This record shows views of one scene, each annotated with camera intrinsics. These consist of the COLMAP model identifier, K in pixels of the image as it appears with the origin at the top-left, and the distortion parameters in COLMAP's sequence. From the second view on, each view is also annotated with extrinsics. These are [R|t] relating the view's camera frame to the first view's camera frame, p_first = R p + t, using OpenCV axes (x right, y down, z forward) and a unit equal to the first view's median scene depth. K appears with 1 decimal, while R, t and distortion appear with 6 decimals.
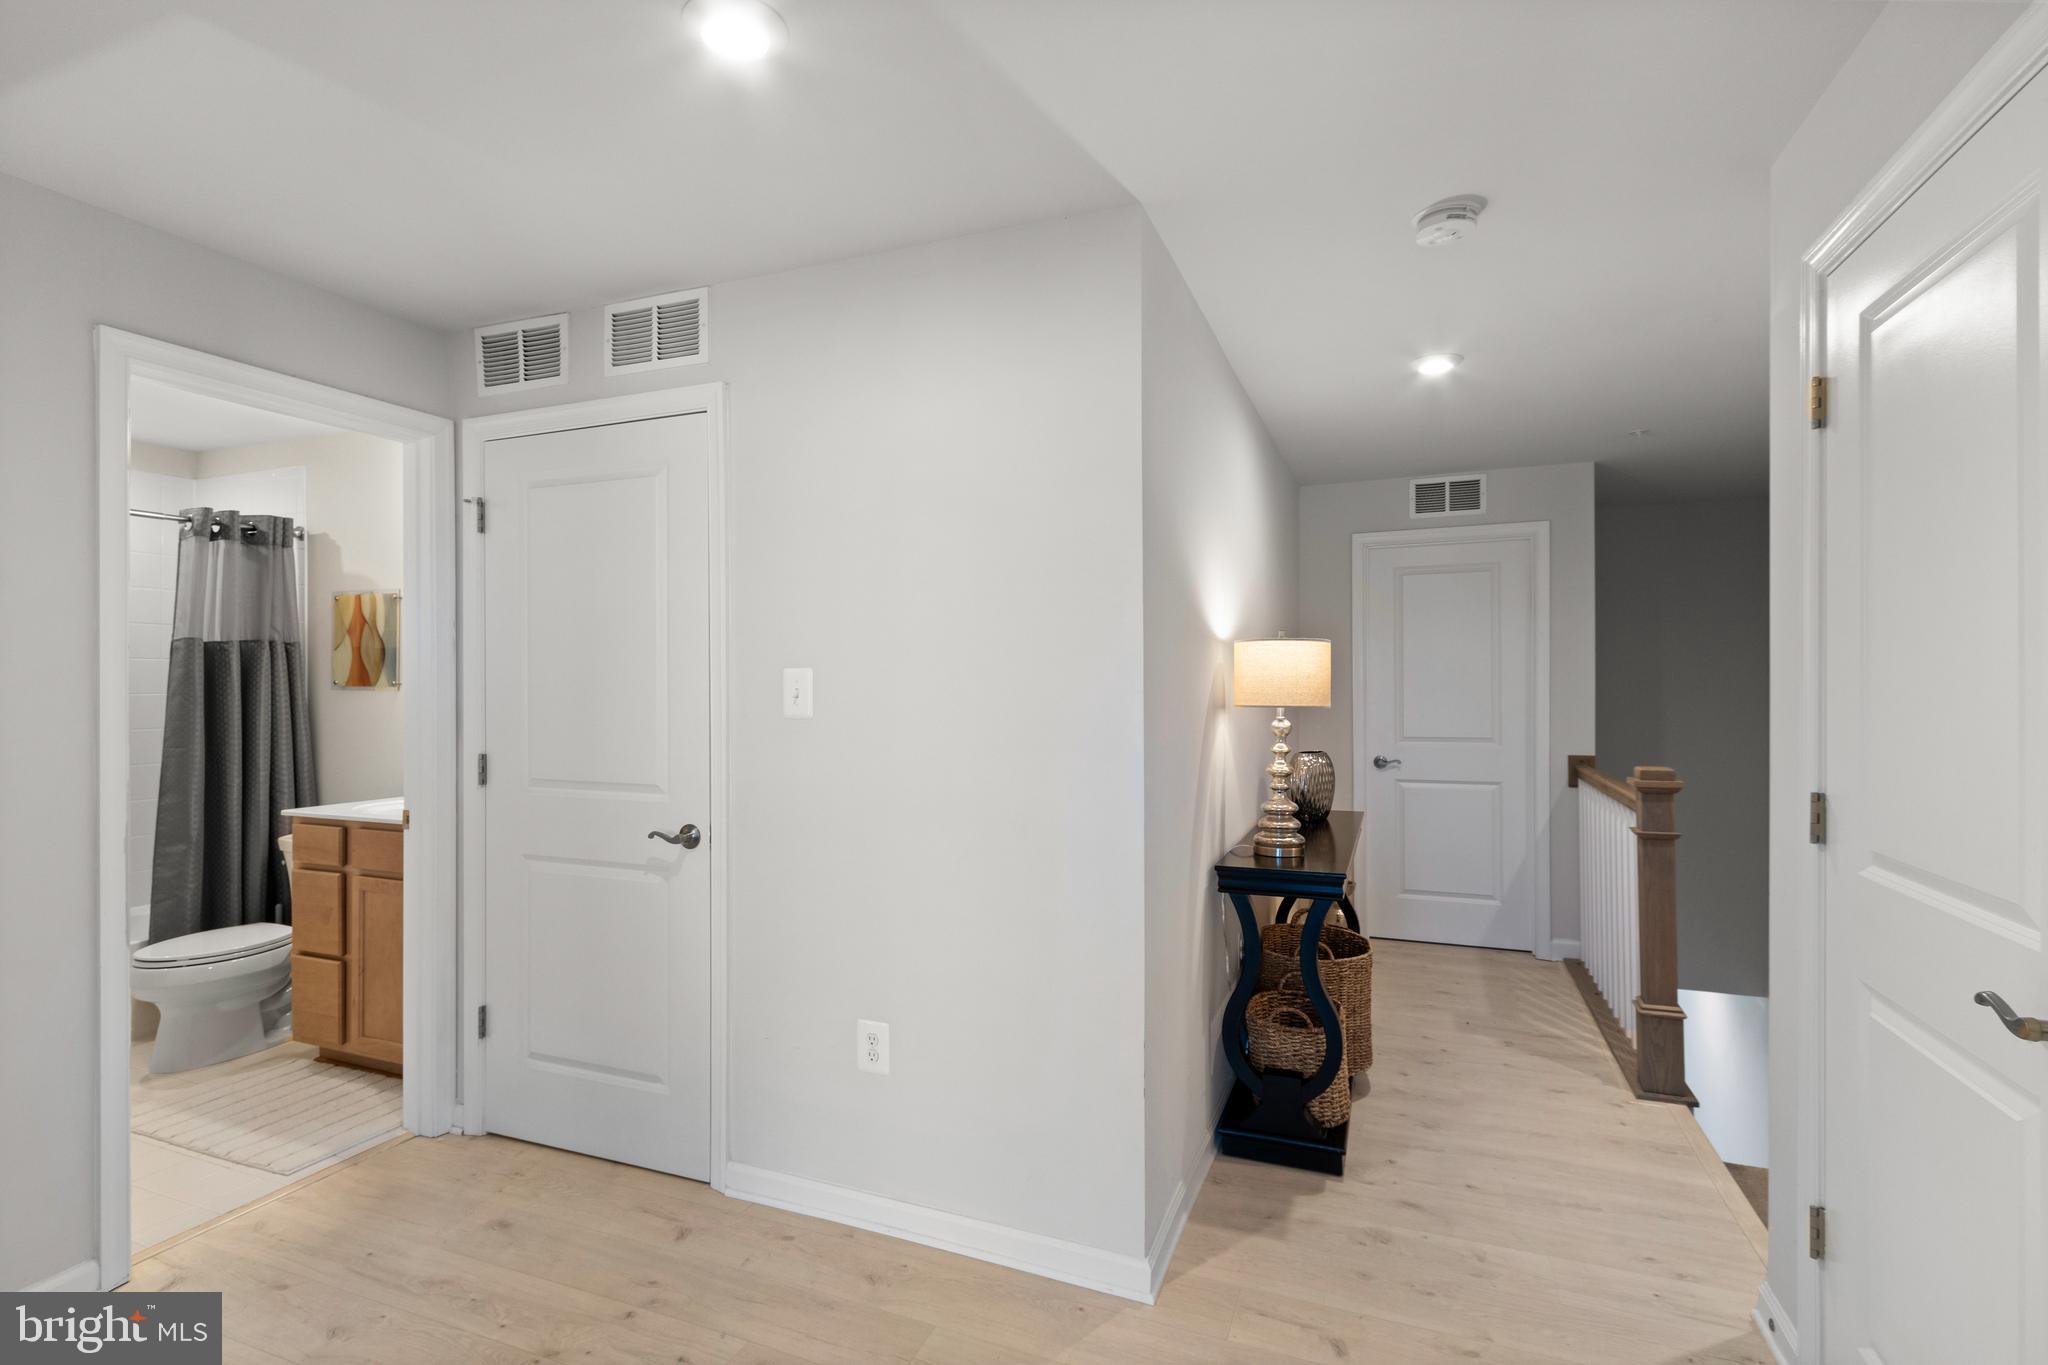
lens RADIAL K [[966.6, 0, 1011.1], [0, 966.6, 684.3], [0, 0, 1]] dist [0.003315, -0.000026]
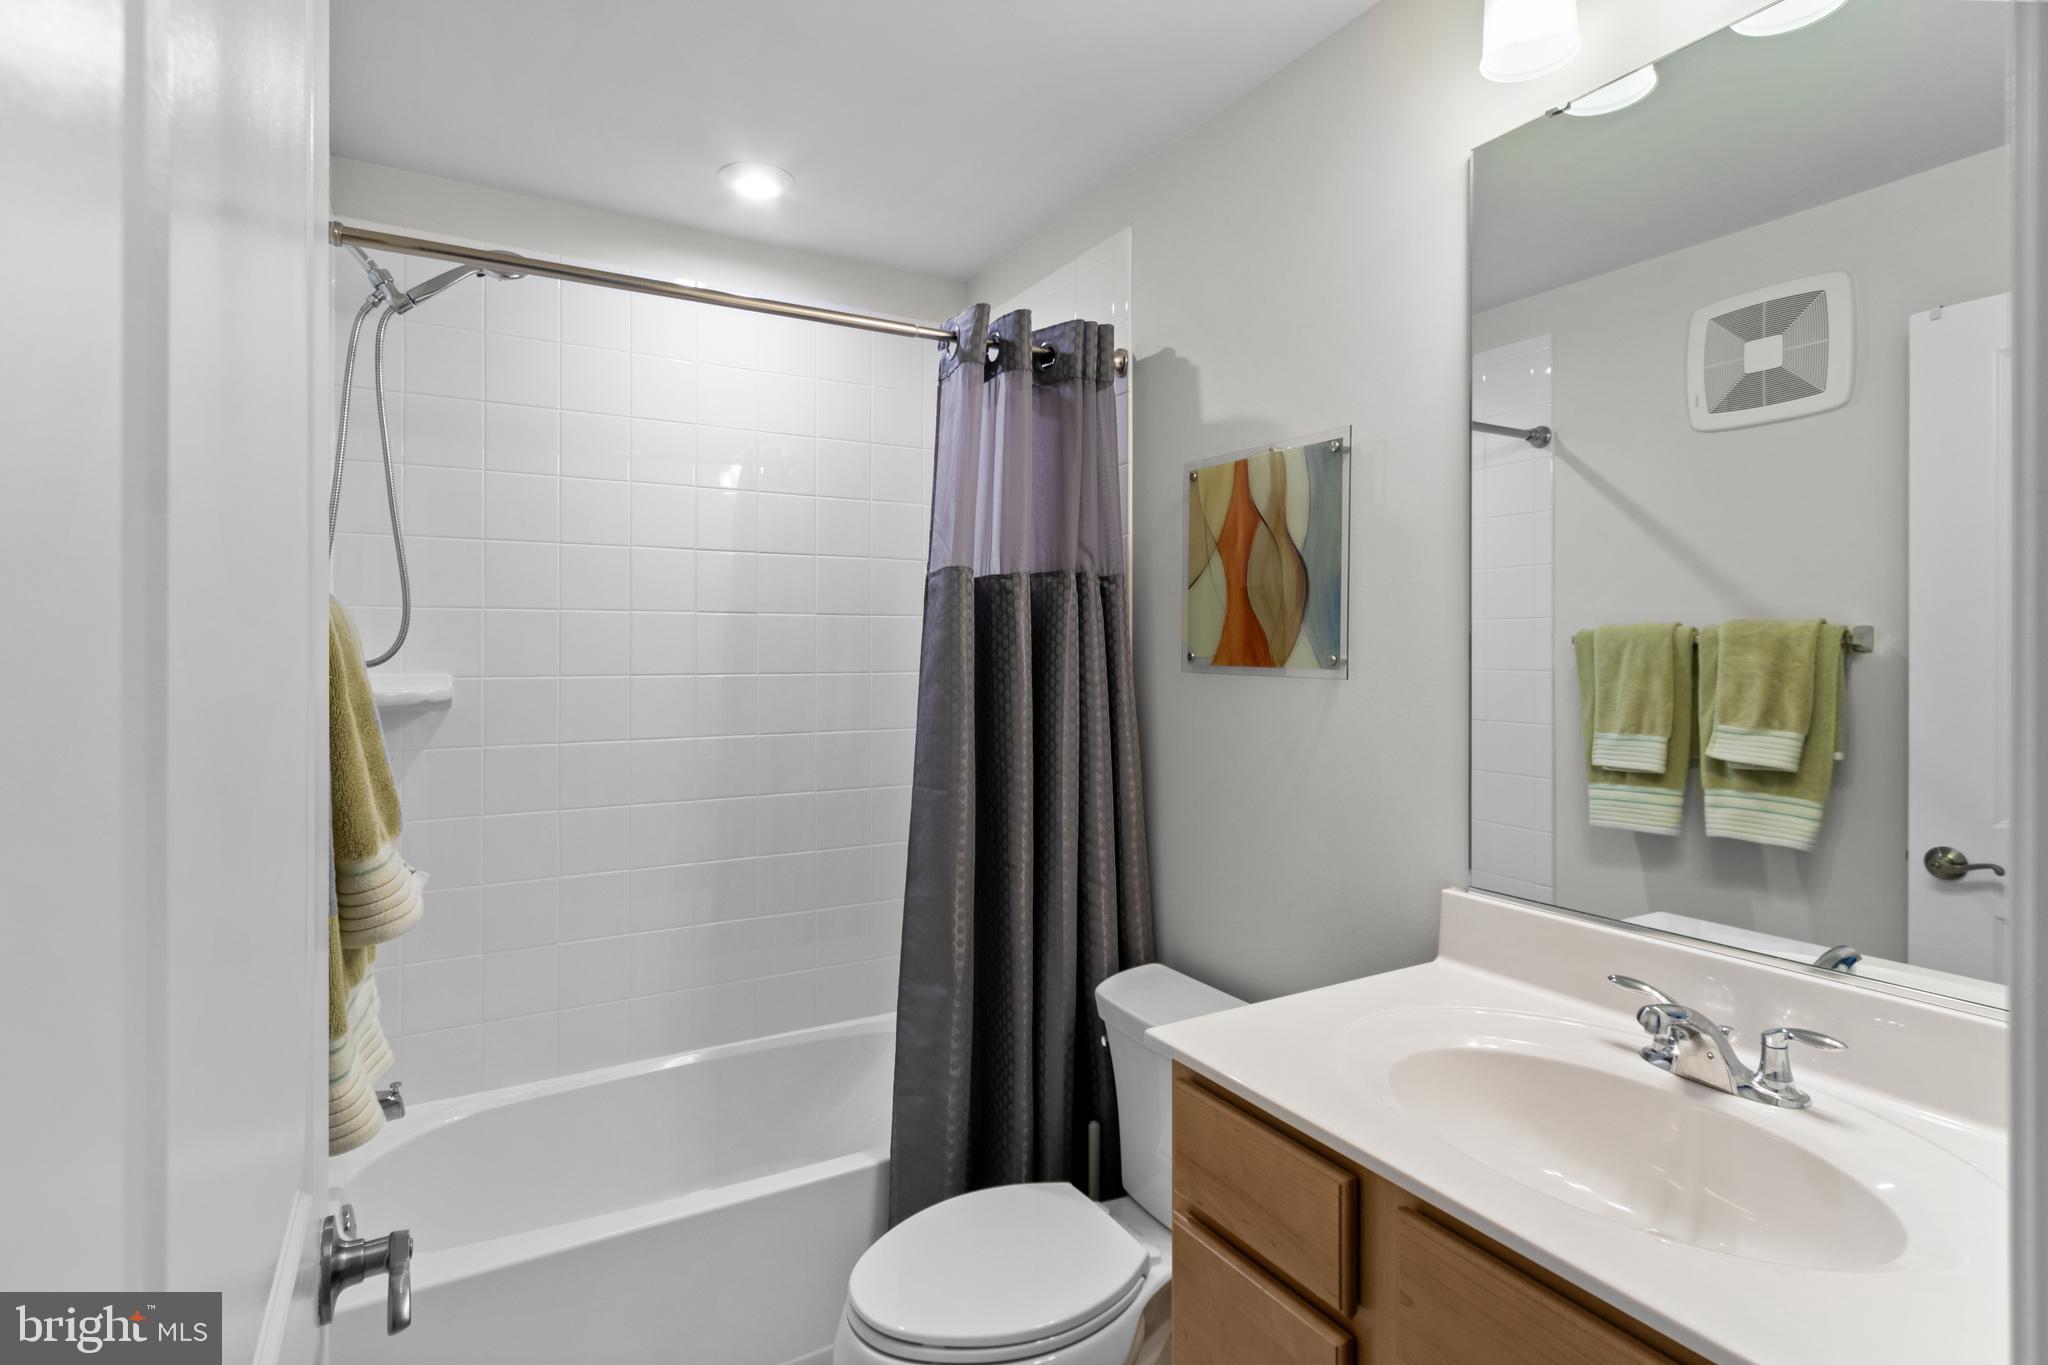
lens RADIAL K [[966.6, 0, 1024.9], [0, 966.6, 669.8], [0, 0, 1]] dist [0.003315, -0.000026]
pose [[0.799634, 0.009752, -0.600409, -0.496148], [-0.002874, 0.999919, 0.012413, -0.001348], [0.600481, -0.008200, 0.799597, 0.596291]]
